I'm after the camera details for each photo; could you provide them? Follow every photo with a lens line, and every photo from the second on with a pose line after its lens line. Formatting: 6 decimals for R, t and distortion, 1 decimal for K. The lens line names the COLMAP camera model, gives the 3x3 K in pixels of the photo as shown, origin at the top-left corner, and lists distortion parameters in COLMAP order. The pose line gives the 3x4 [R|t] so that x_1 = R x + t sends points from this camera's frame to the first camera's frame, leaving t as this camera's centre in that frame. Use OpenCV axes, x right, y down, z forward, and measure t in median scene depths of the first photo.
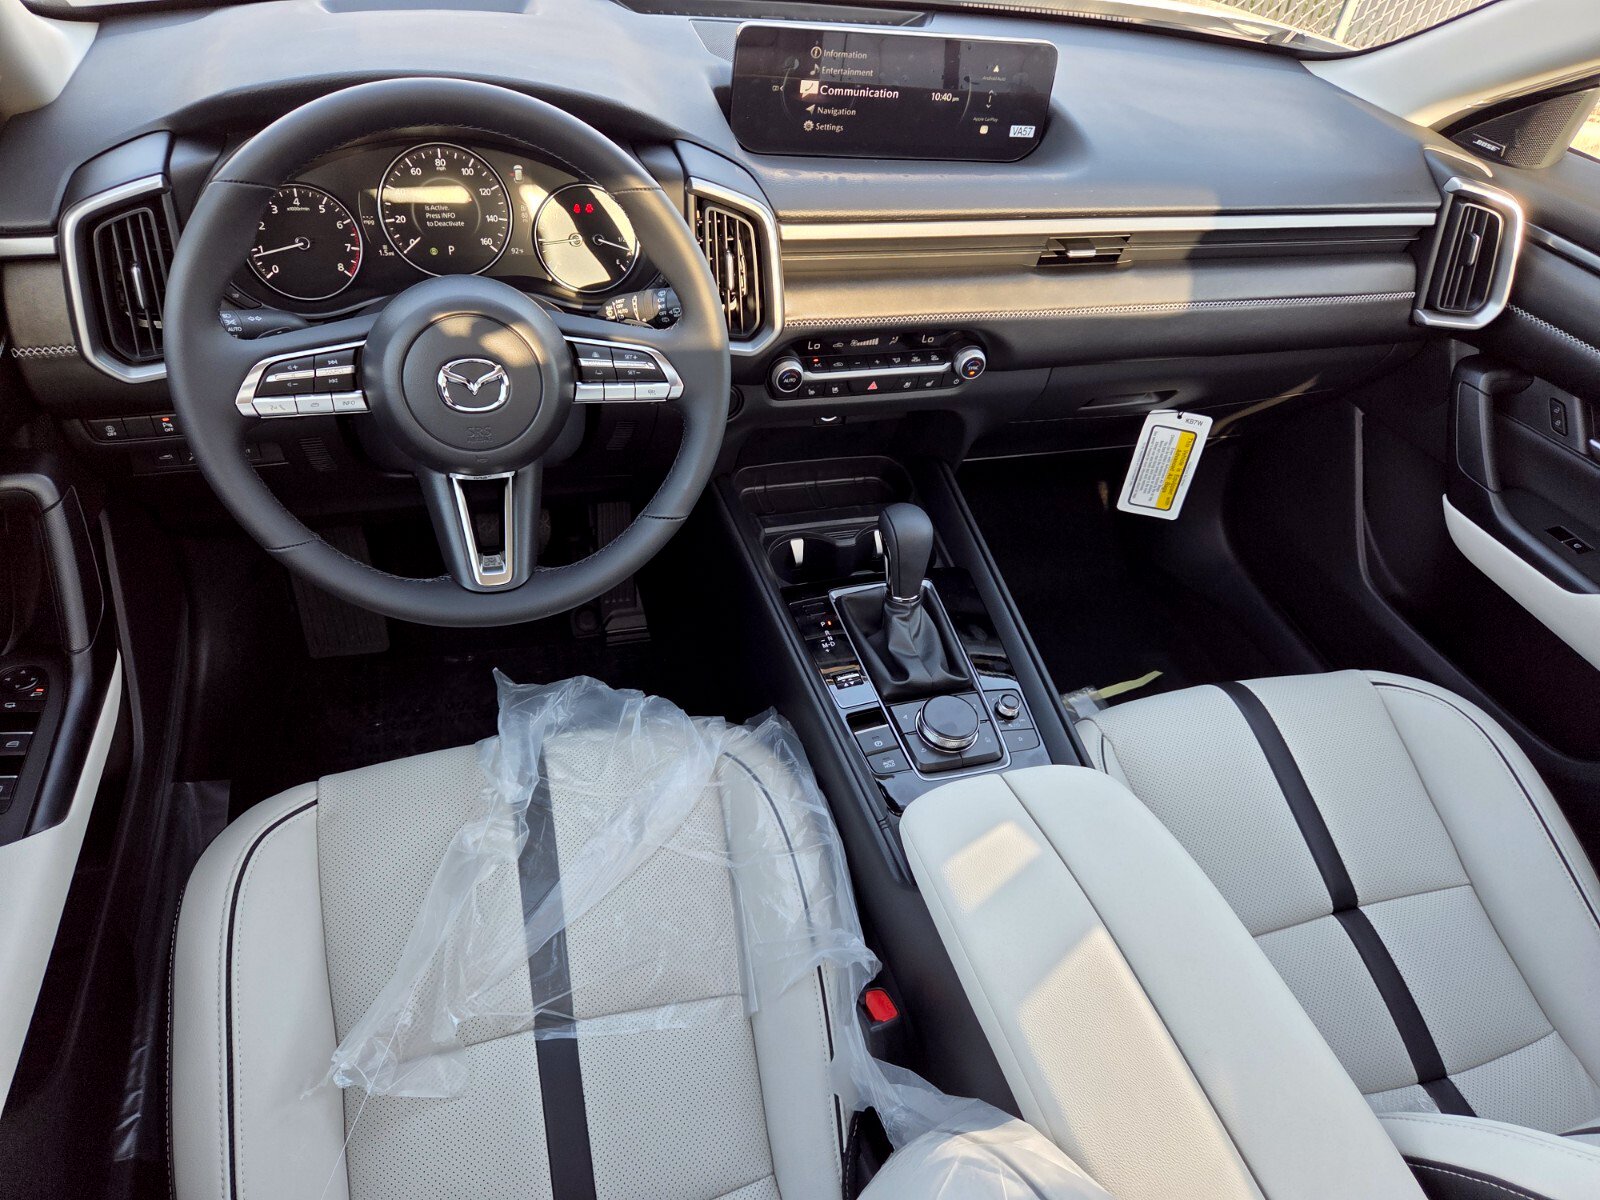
lens RADIAL K [[1896.3, 0, 814.9], [0, 1896.3, 603.8], [0, 0, 1]] dist [0.398729, 0.000000]
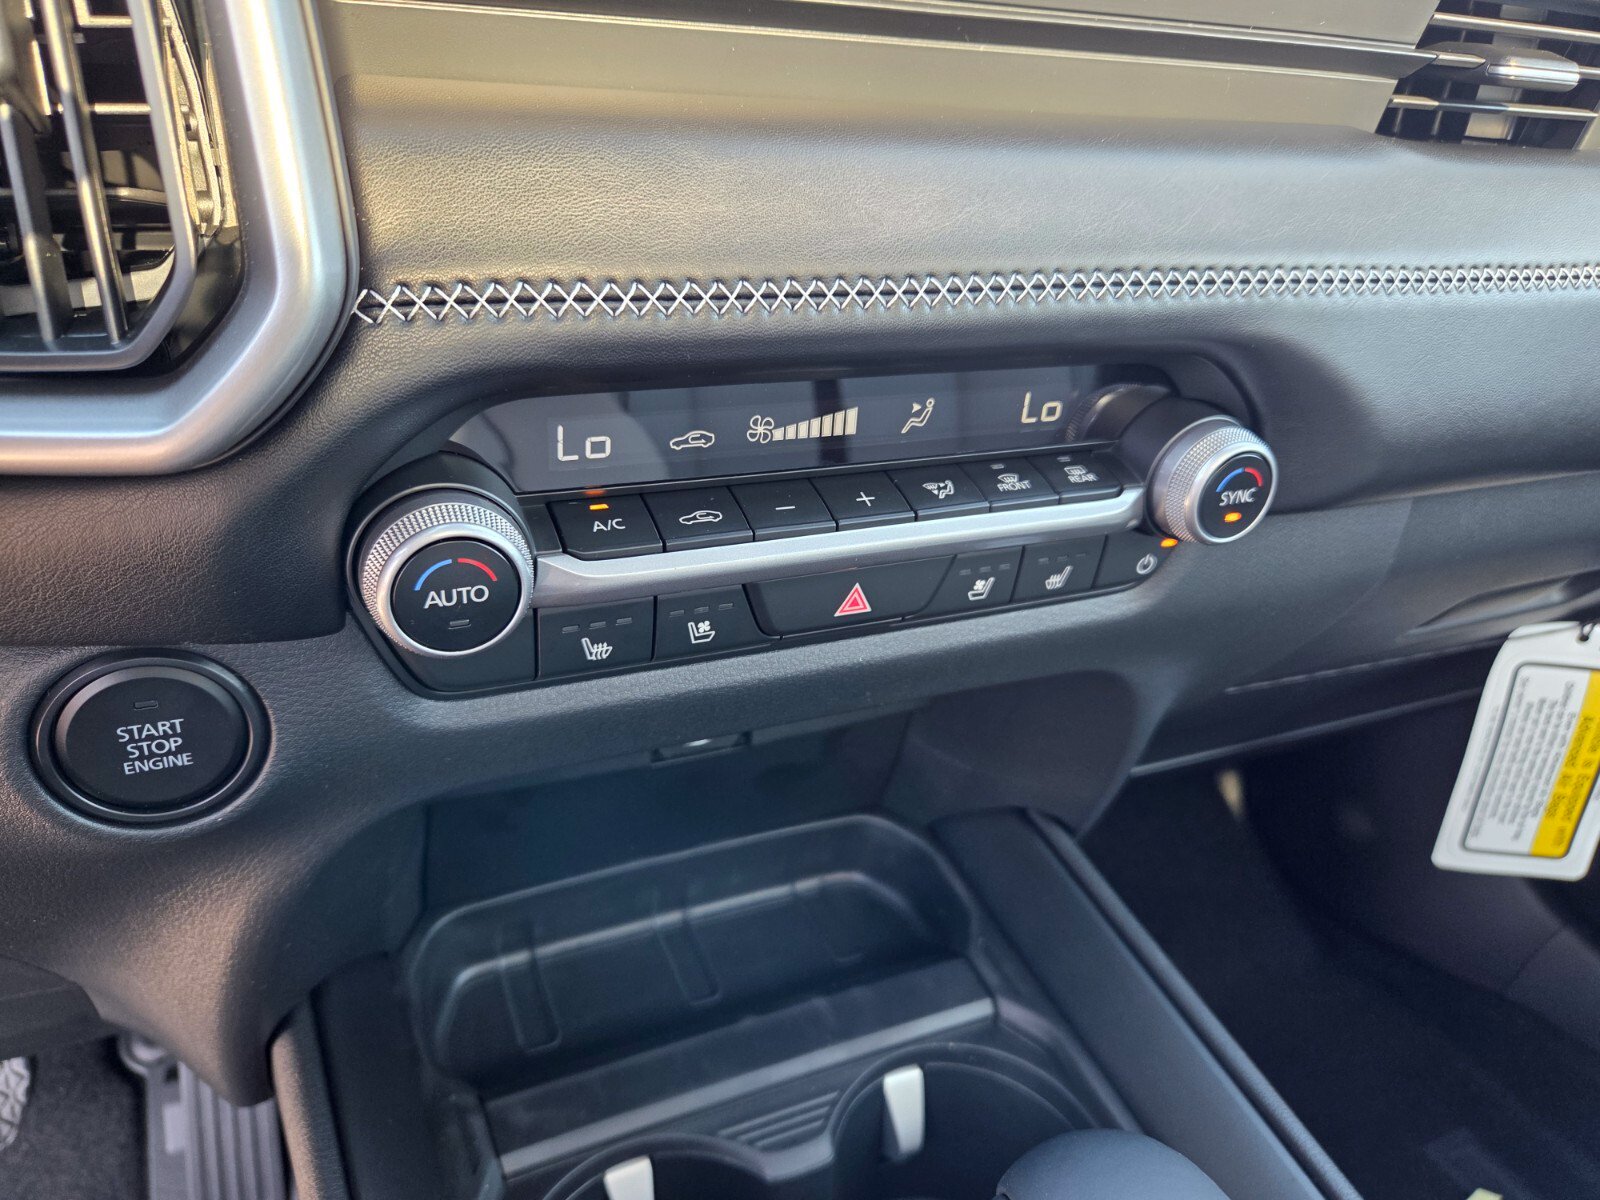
lens RADIAL K [[1896.3, 0, 800.4], [0, 1896.3, 597.6], [0, 0, 1]] dist [0.398729, 0.000000]
pose [[0.995249, -0.092097, 0.031572, 0.015726], [0.095576, 0.985997, -0.136660, -0.081559], [-0.018544, 0.139028, 0.990115, 0.756317]]
